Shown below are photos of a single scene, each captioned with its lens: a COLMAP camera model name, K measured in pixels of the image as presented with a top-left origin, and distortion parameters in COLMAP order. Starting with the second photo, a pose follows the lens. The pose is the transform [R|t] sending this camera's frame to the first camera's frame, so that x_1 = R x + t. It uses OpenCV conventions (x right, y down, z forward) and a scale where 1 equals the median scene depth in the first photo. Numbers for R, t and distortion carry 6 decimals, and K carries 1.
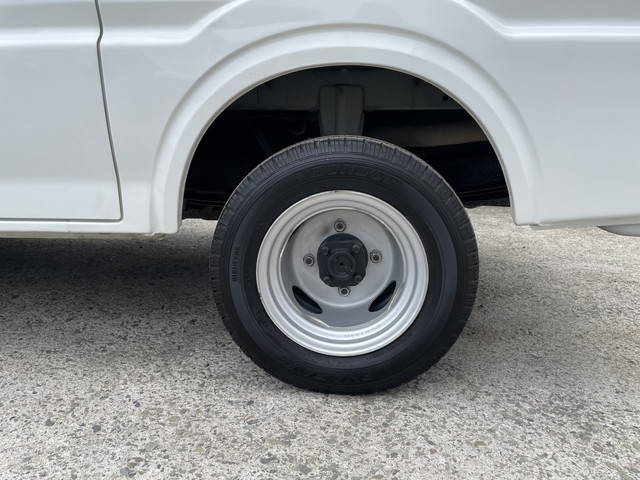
lens RADIAL K [[502.7, 0, 320.0], [0, 502.7, 240.0], [0, 0, 1]] dist [0.004206, 0.000114]
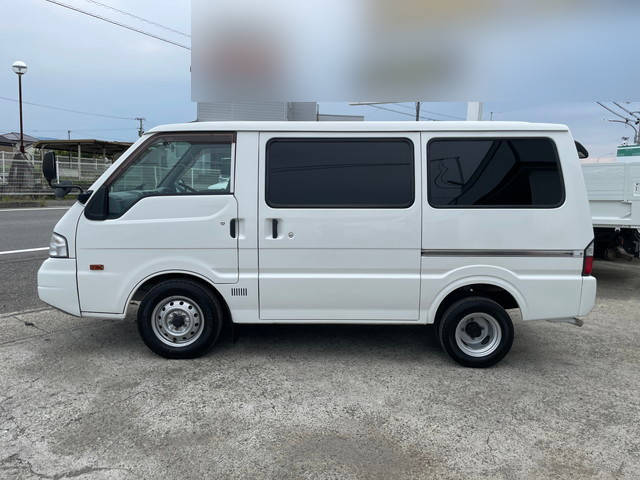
lens RADIAL K [[475.1, 0, 321.5], [0, 475.1, 231.3], [0, 0, 1]] dist [-0.000145, -0.001609]
pose [[0.999300, -0.005022, 0.037069, -1.214296], [0.008718, 0.994925, -0.100245, -0.341653], [-0.036378, 0.100498, 0.994272, -2.487480]]
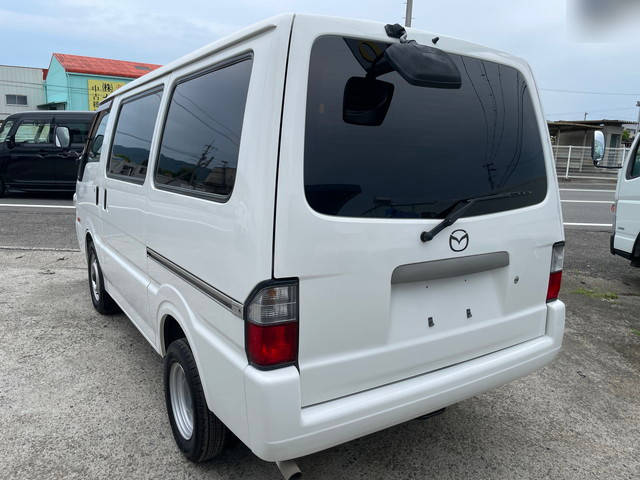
lens RADIAL K [[502.7, 0, 320.0], [0, 502.7, 240.0], [0, 0, 1]] dist [0.004206, 0.000114]
pose [[0.604978, 0.157082, -0.780594, 2.048960], [-0.186379, 0.981049, 0.052973, -0.877650], [0.774121, 0.113439, 0.622790, -0.047385]]
